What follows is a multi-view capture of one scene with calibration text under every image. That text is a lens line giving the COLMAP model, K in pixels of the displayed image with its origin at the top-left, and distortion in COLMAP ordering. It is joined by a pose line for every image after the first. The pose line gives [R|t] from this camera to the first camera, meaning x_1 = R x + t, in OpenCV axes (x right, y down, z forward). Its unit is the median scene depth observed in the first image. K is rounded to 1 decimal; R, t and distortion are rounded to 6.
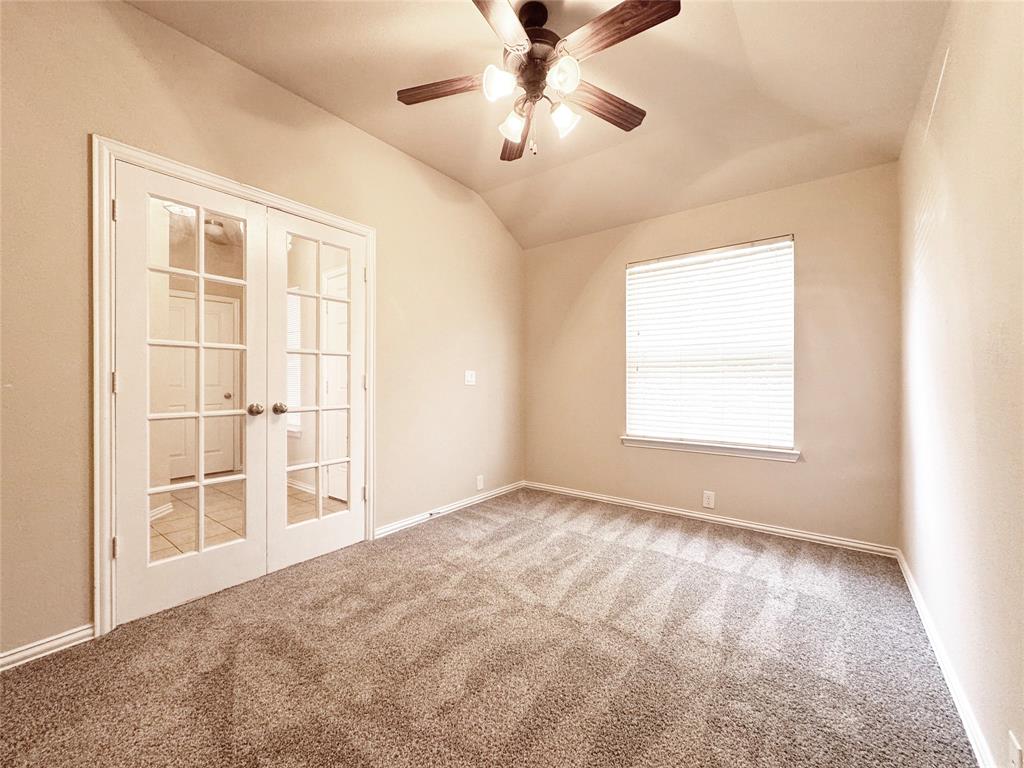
lens RADIAL K [[418.6, 0, 512.0], [0, 418.6, 384.0], [0, 0, 1]] dist [0.000823, 0.000146]
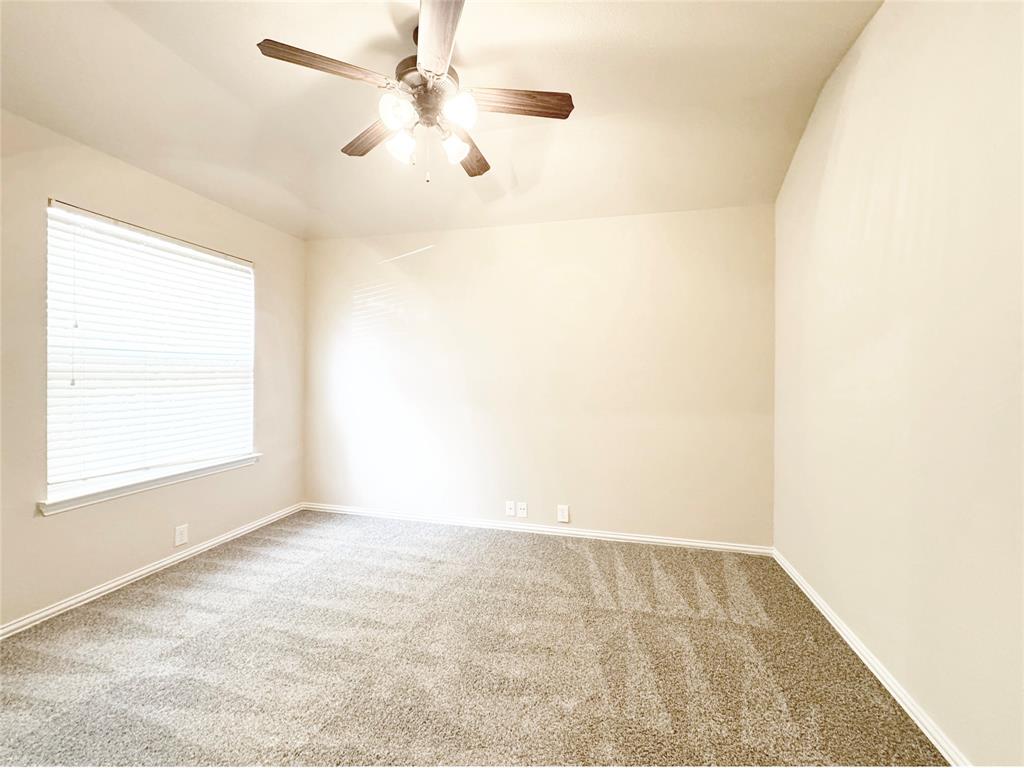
lens RADIAL K [[418.6, 0, 512.0], [0, 418.6, 384.0], [0, 0, 1]] dist [0.000823, 0.000146]
pose [[-0.409326, -0.037280, 0.911626, -0.612200], [-0.019924, 0.999292, 0.031919, -0.077281], [-0.912171, -0.005097, -0.409779, 0.782685]]
